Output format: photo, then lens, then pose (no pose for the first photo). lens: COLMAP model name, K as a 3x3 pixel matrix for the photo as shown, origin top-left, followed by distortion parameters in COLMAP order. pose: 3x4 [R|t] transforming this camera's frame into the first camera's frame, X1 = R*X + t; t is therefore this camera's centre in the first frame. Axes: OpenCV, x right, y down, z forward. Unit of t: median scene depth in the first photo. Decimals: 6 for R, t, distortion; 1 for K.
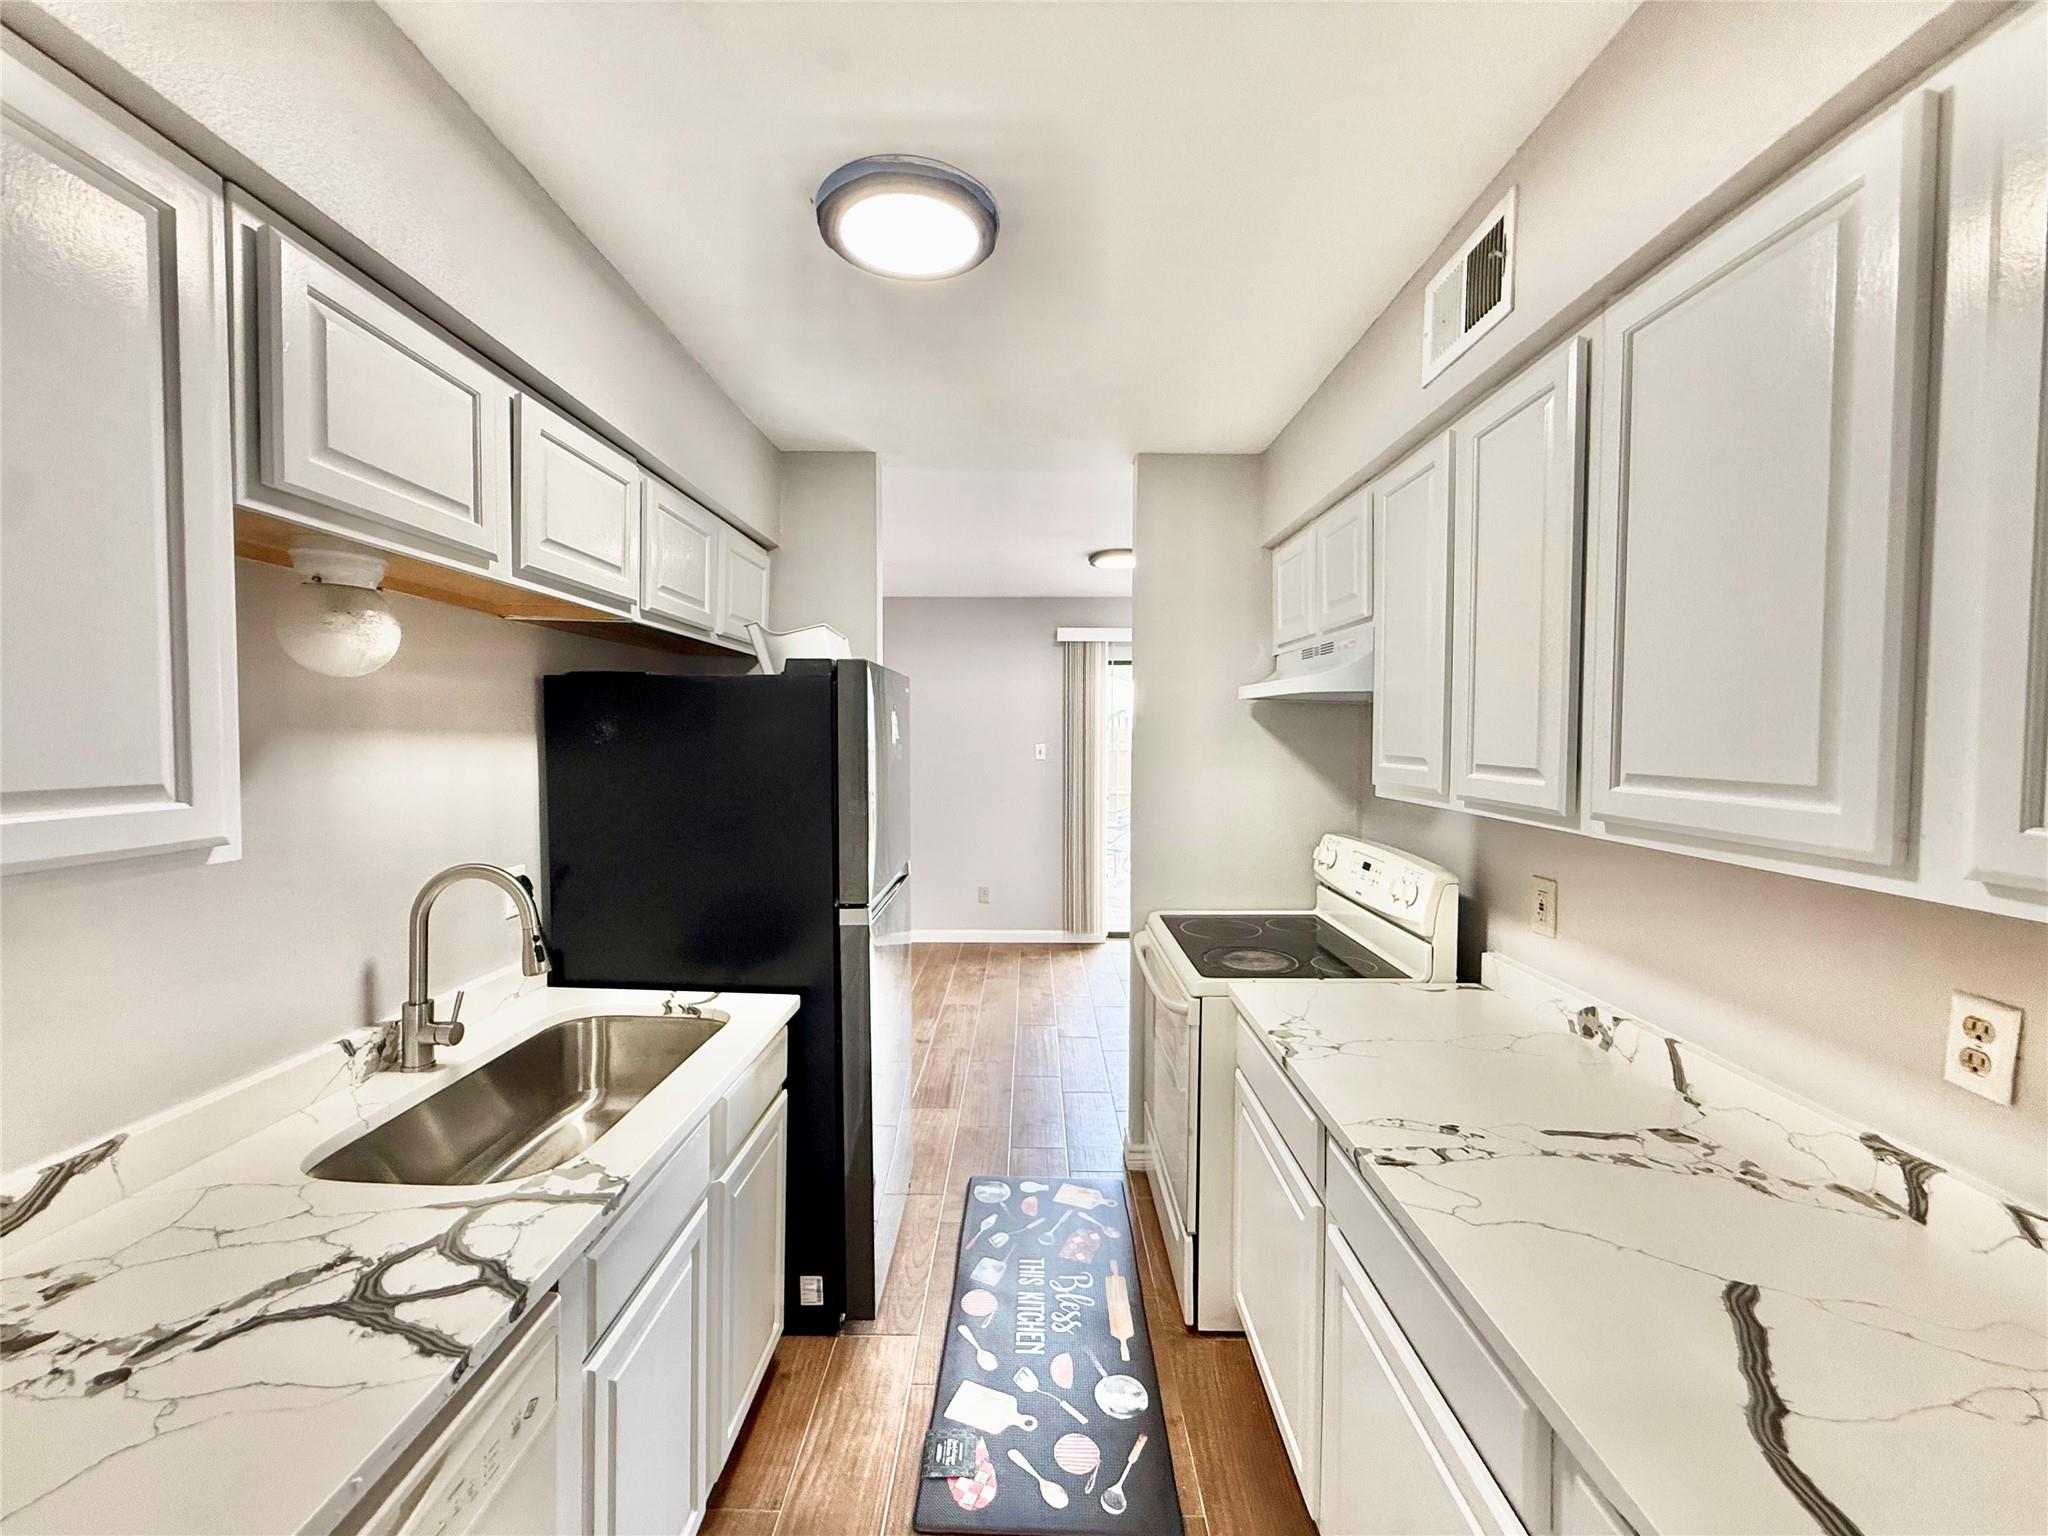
lens RADIAL K [[819.3, 0, 1011.6], [0, 819.3, 763.2], [0, 0, 1]] dist [0.001764, -0.000528]
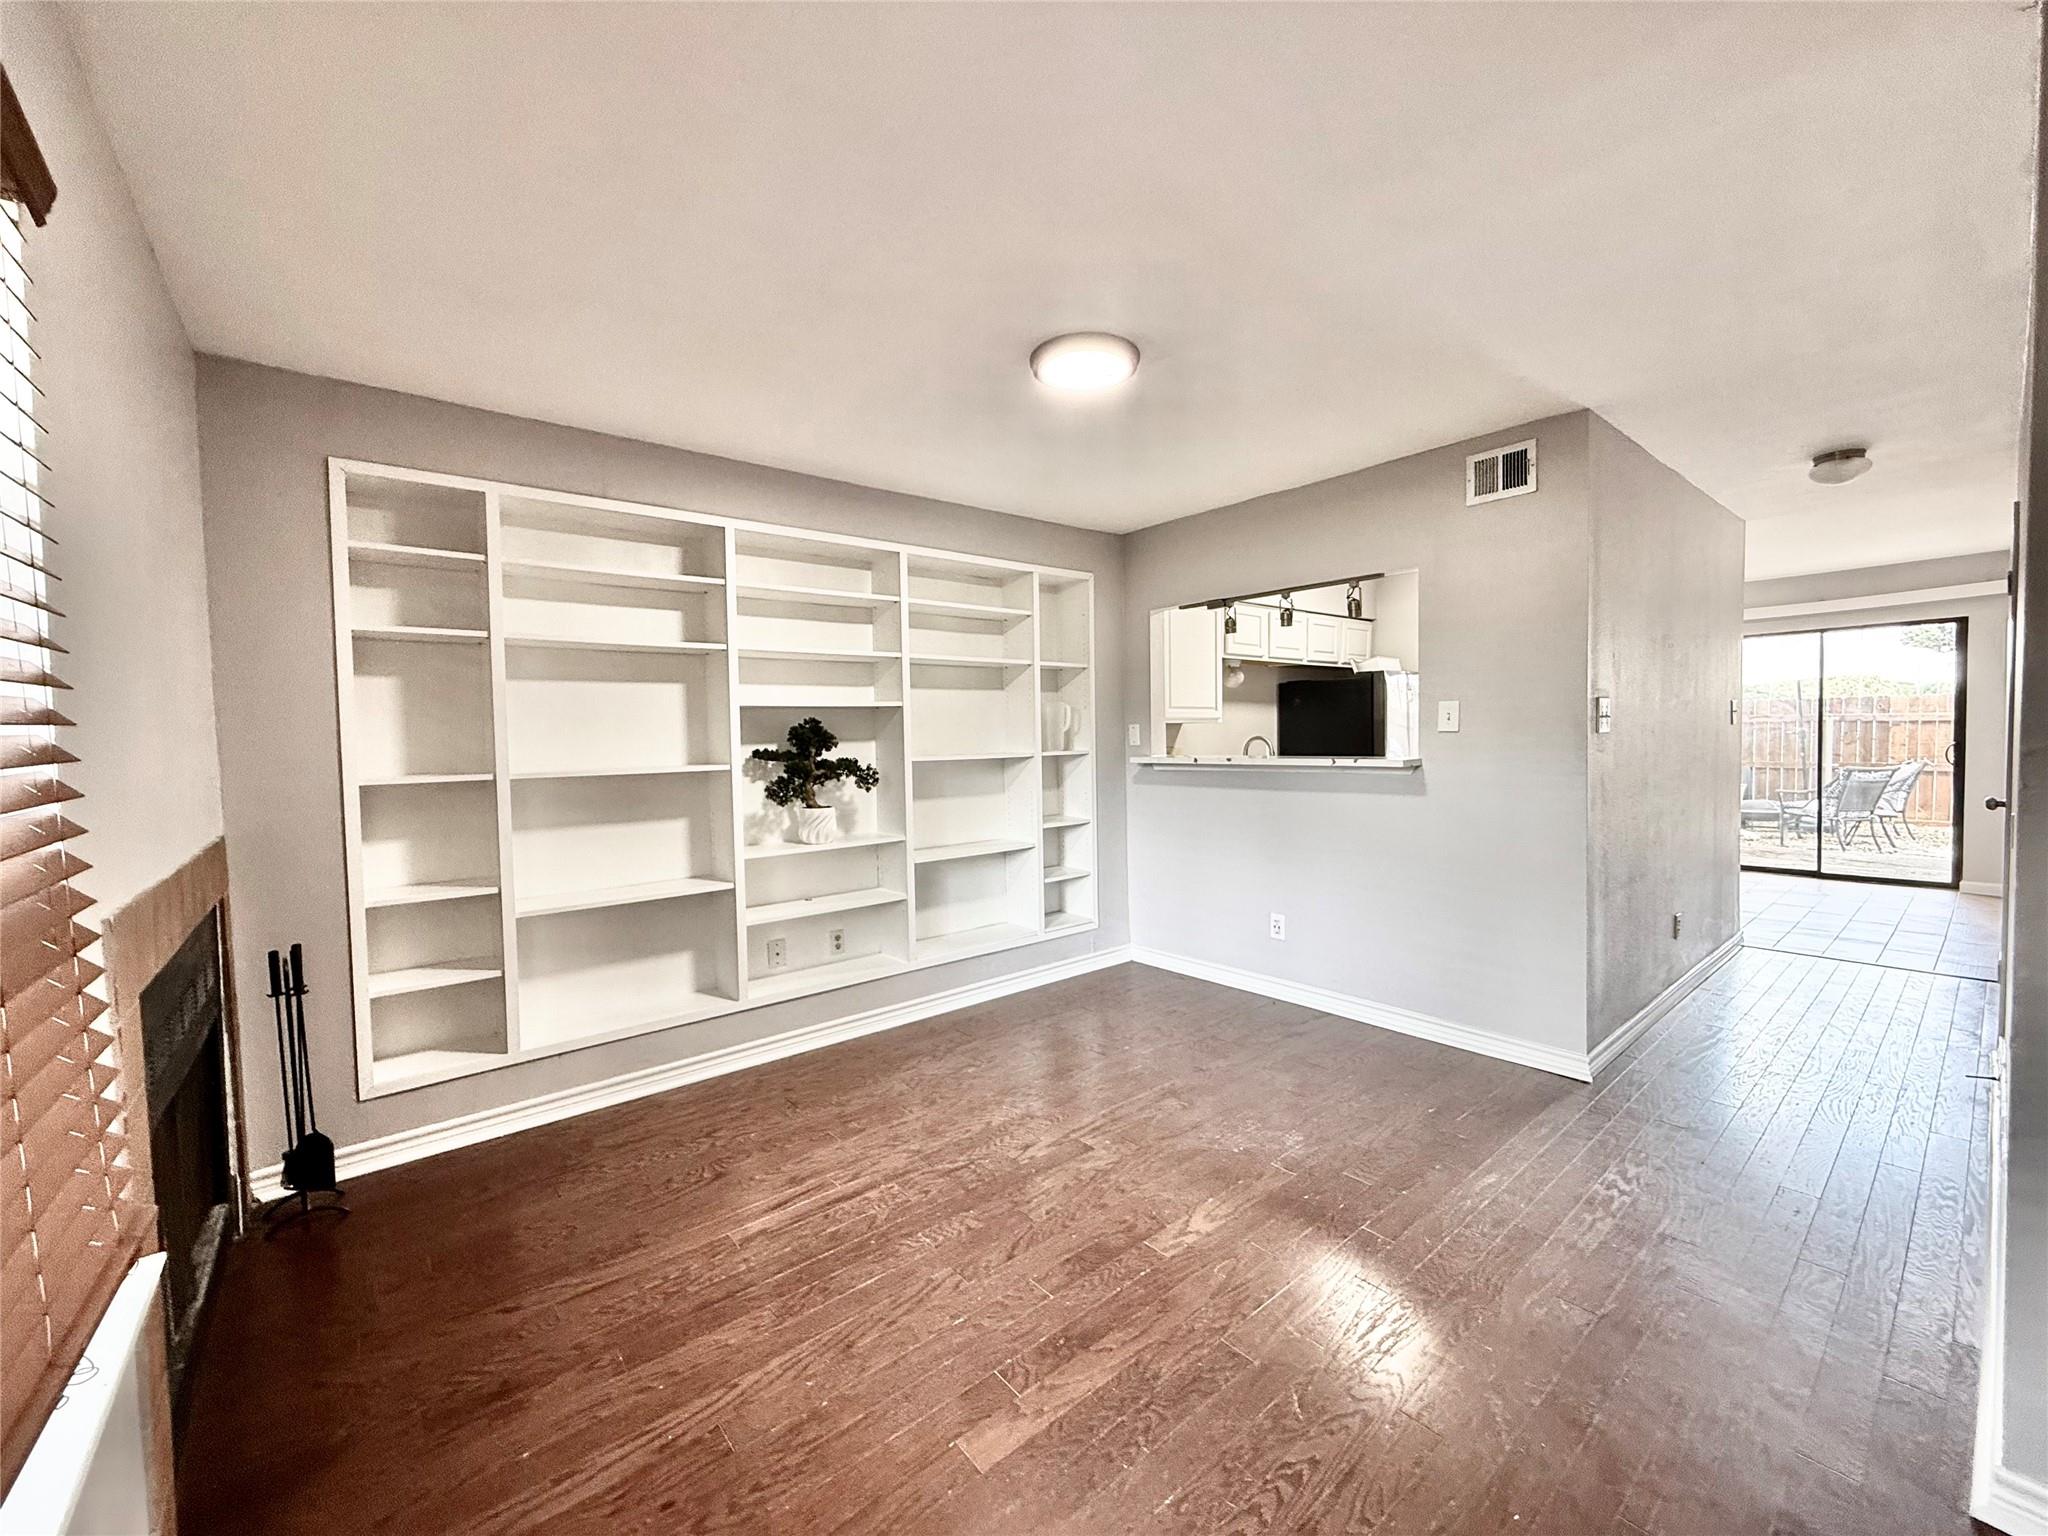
lens RADIAL K [[819.3, 0, 1019.1], [0, 819.3, 763.5], [0, 0, 1]] dist [0.001764, -0.000528]
pose [[0.647883, 0.005786, -0.761718, 1.451476], [-0.001860, 0.999980, 0.006013, 0.223717], [0.761738, -0.002479, 0.647881, -2.208866]]
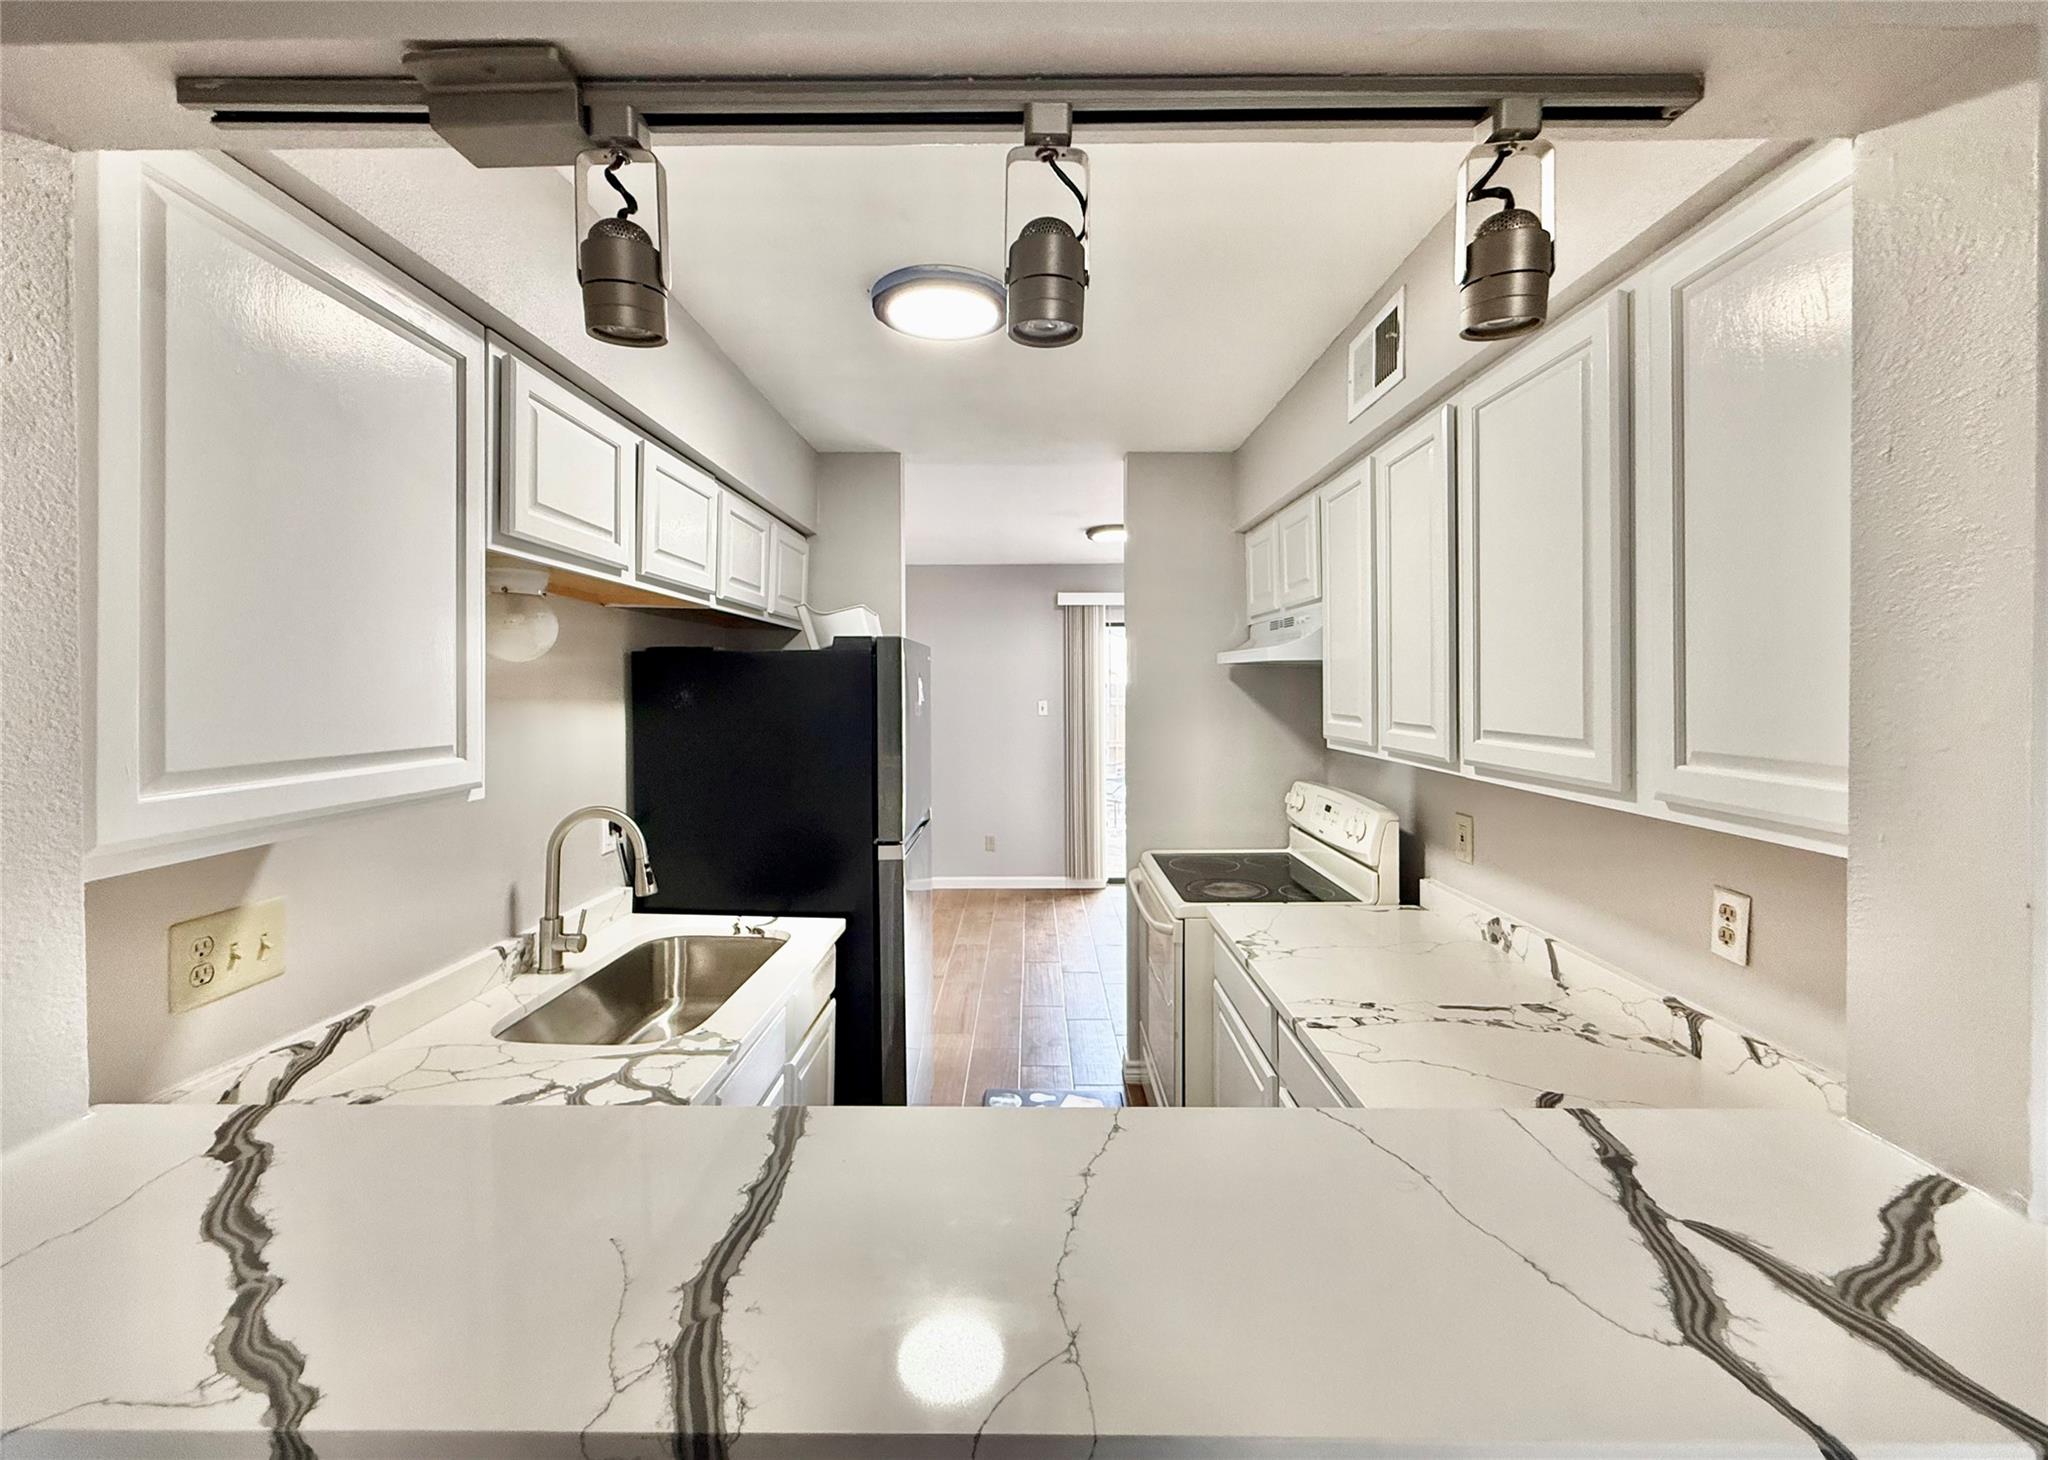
lens RADIAL K [[818.6, 0, 1006.7], [0, 818.6, 693.2], [0, 0, 1]] dist [0.000170, 0.000110]
pose [[0.999957, -0.007150, -0.005902, -0.019957], [0.006972, 0.999539, -0.029552, -0.009435], [0.006110, 0.029509, 0.999546, -0.253113]]
